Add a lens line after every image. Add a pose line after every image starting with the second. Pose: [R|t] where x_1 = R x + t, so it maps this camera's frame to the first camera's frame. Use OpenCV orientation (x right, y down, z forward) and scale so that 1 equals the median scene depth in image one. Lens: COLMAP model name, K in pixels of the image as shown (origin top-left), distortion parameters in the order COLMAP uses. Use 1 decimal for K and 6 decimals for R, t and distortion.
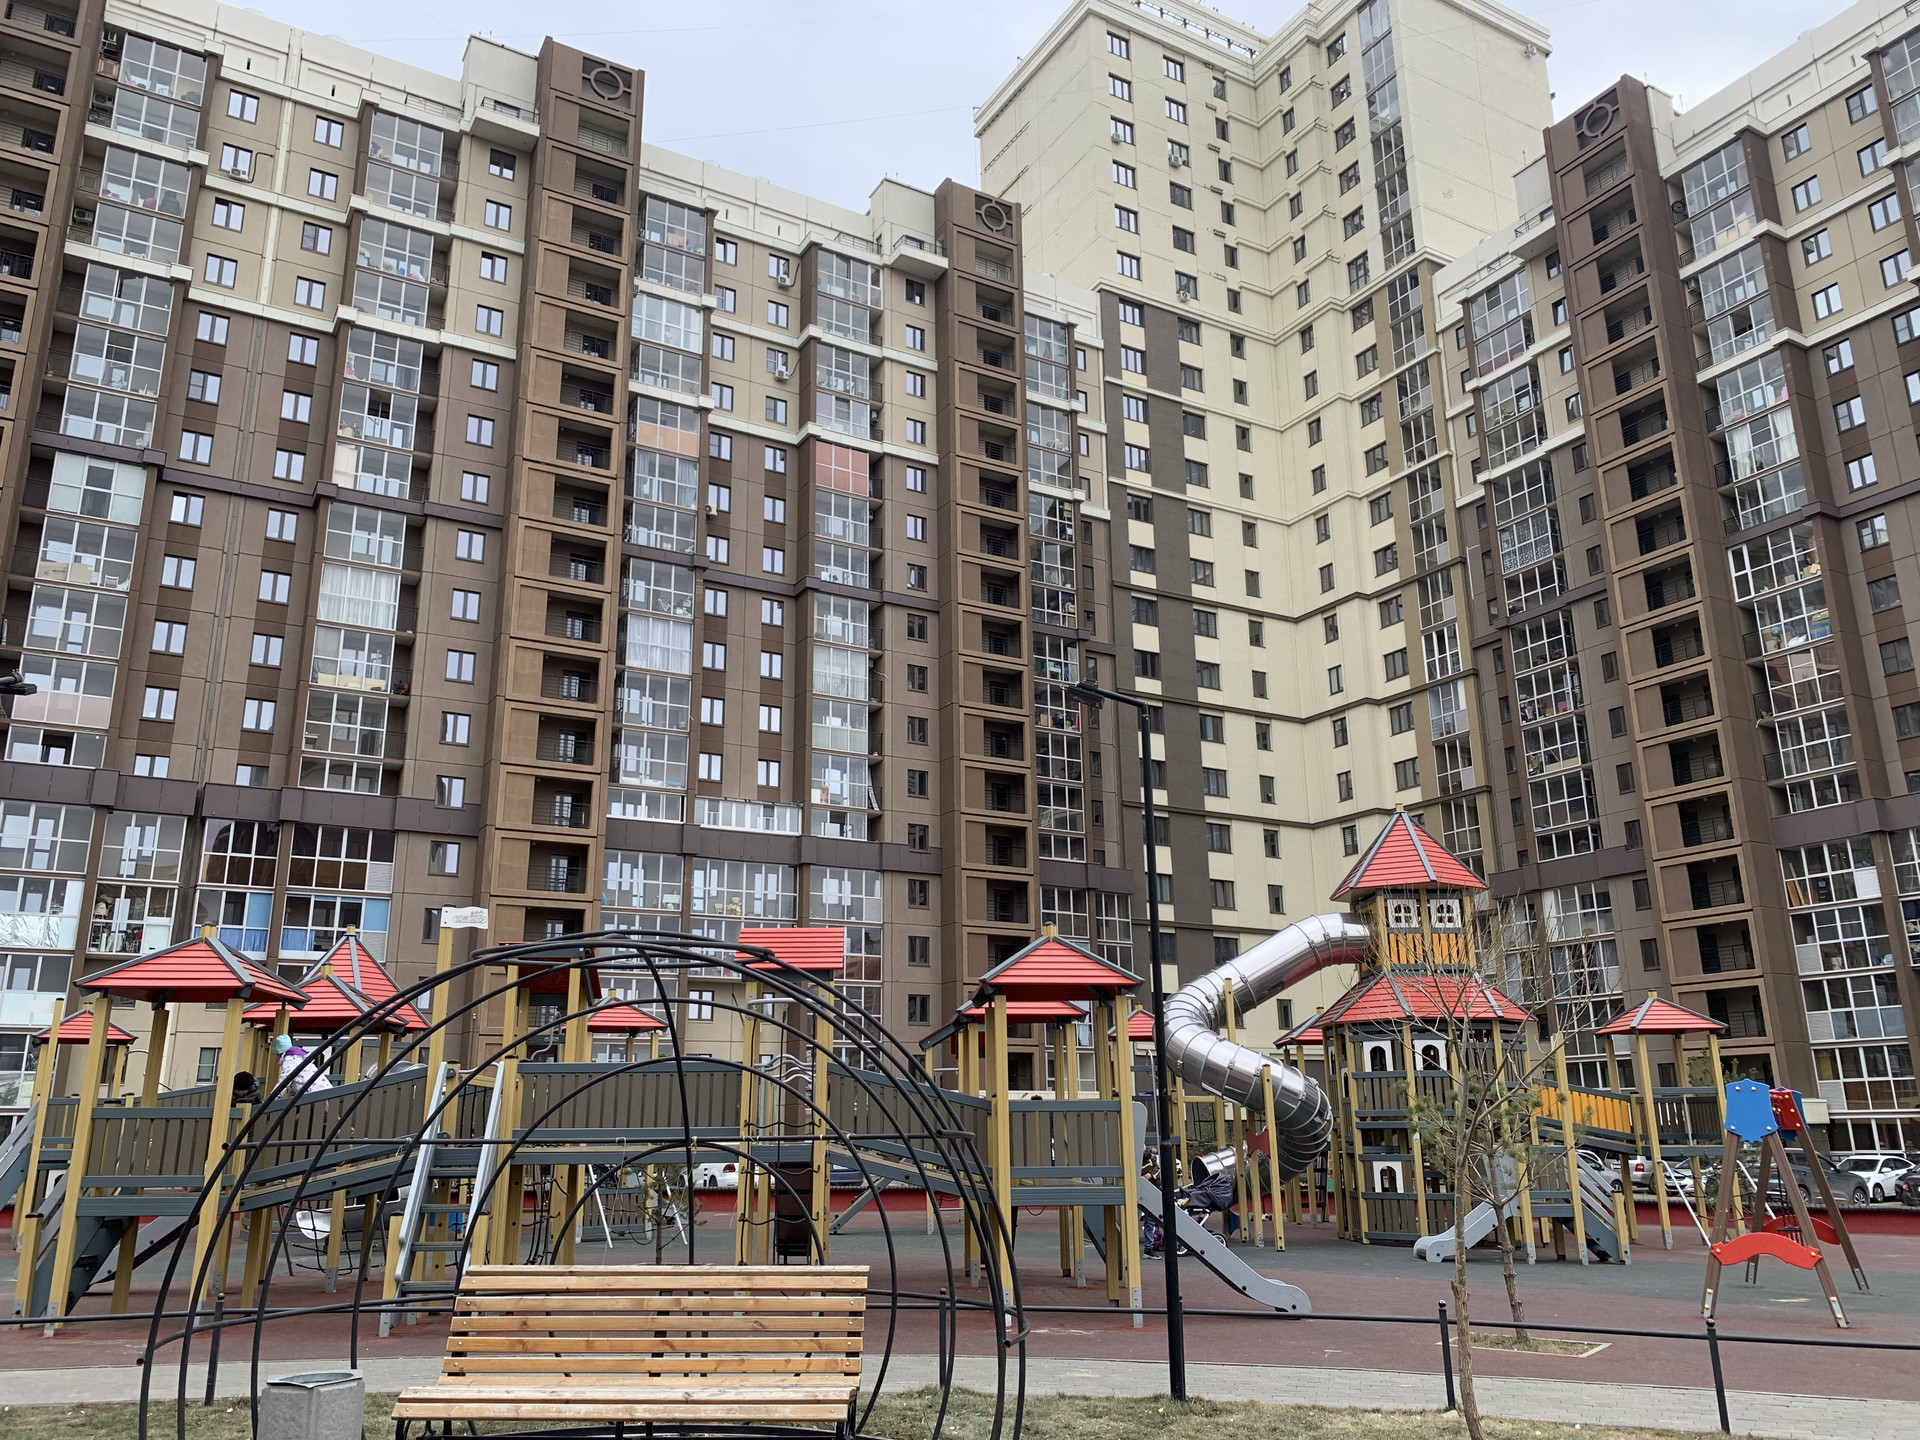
lens RADIAL K [[1458.8, 0, 947.2], [0, 1458.8, 719.6], [0, 0, 1]] dist [0.046782, -0.045342]
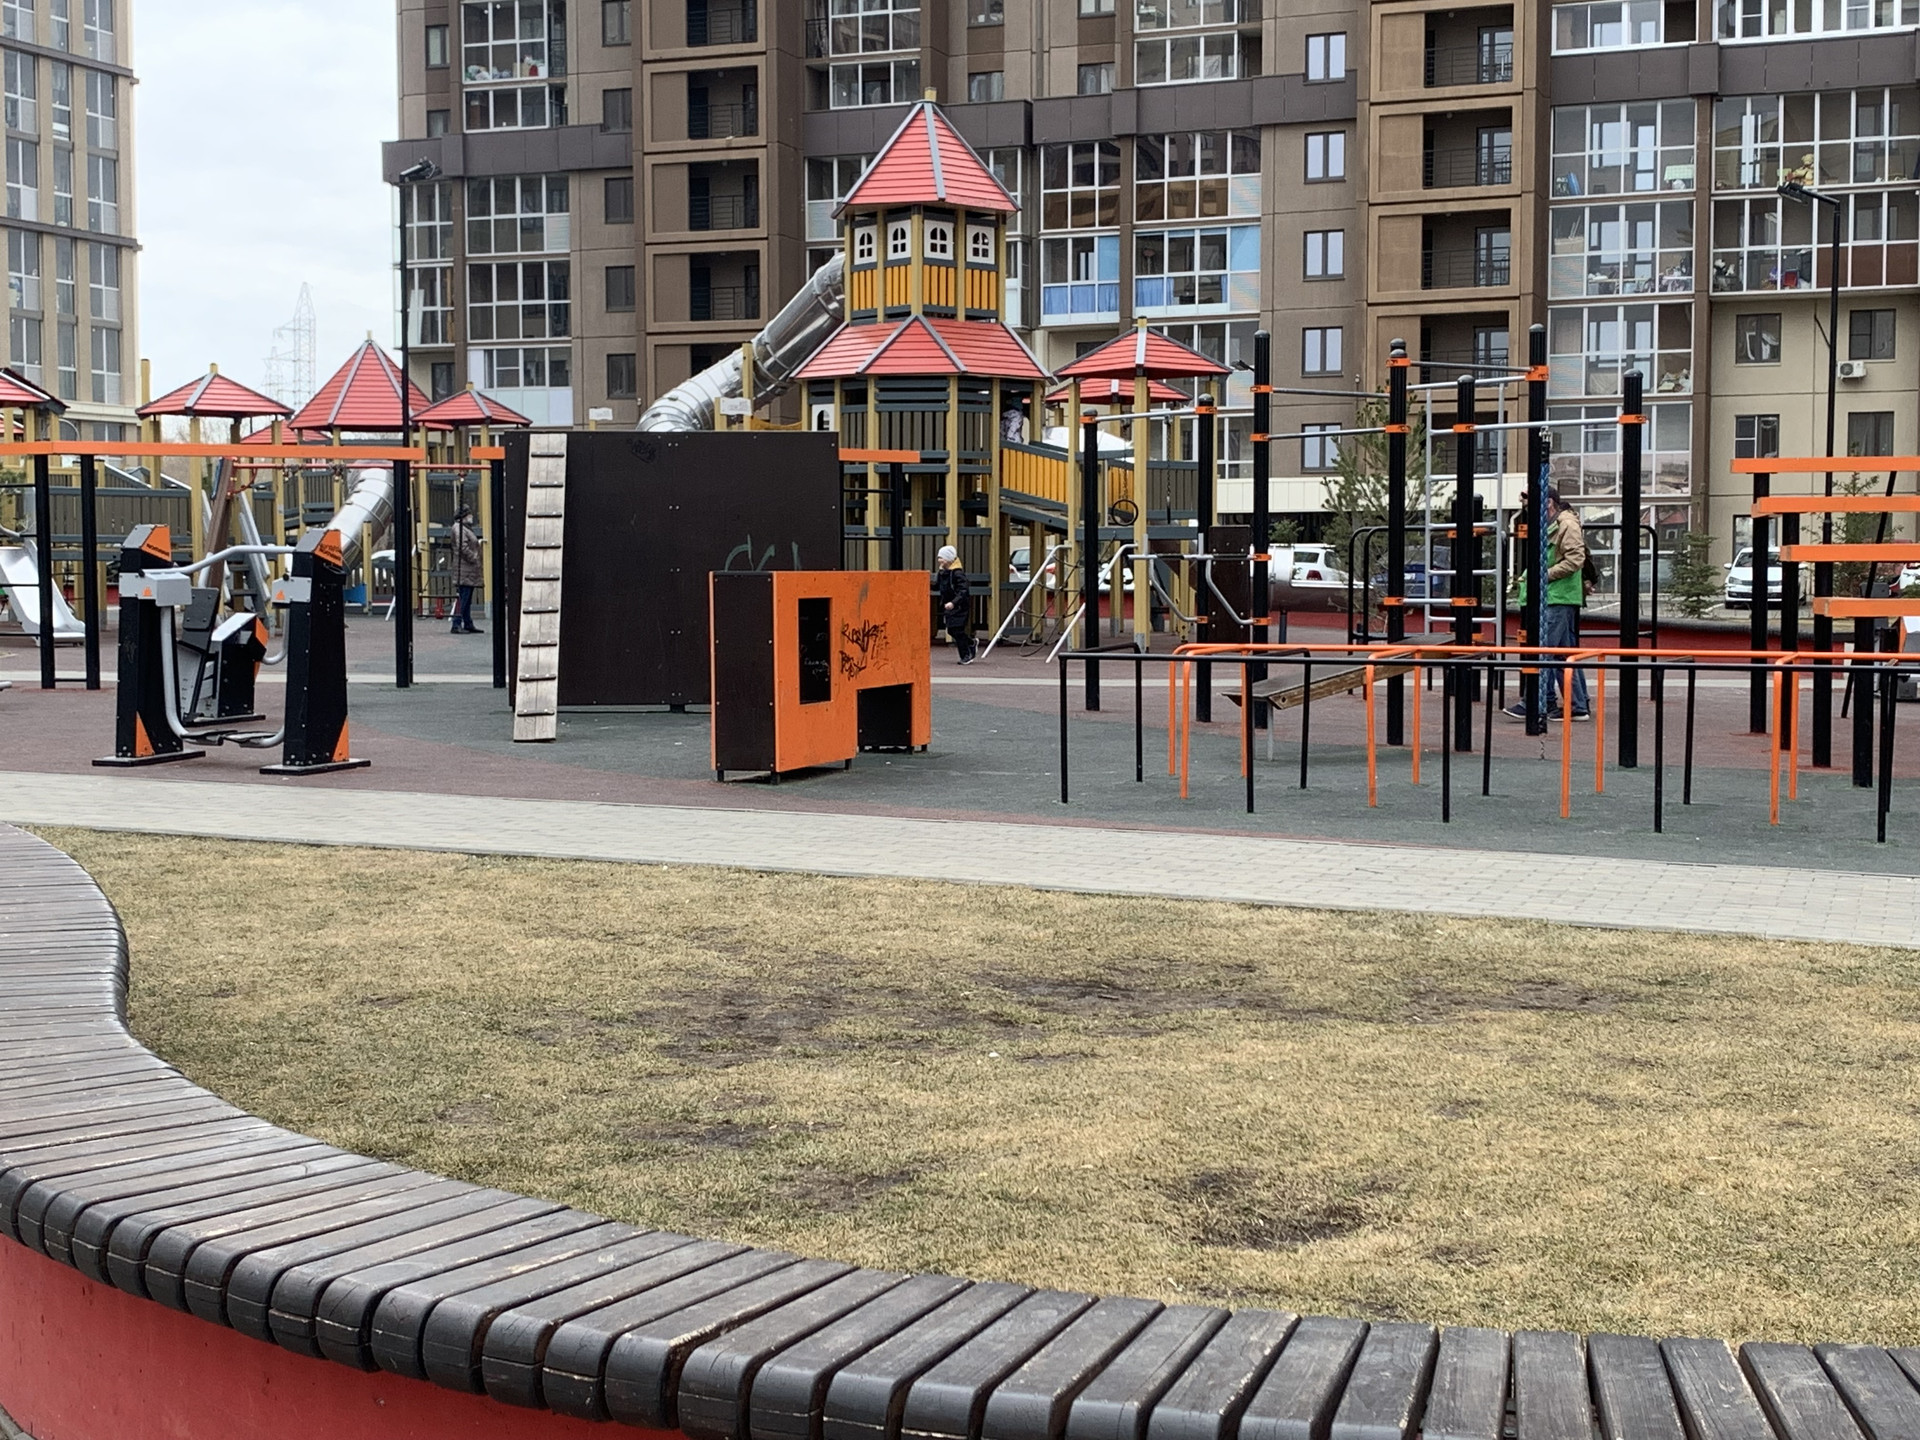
lens RADIAL K [[2644.3, 0, 956.0], [0, 2644.3, 724.8], [0, 0, 1]] dist [0.110728, 0.000000]
pose [[0.622866, 0.056126, -0.780313, 0.534934], [0.204873, 0.950913, 0.231932, 0.020623], [0.755027, -0.304328, 0.580792, 0.046279]]
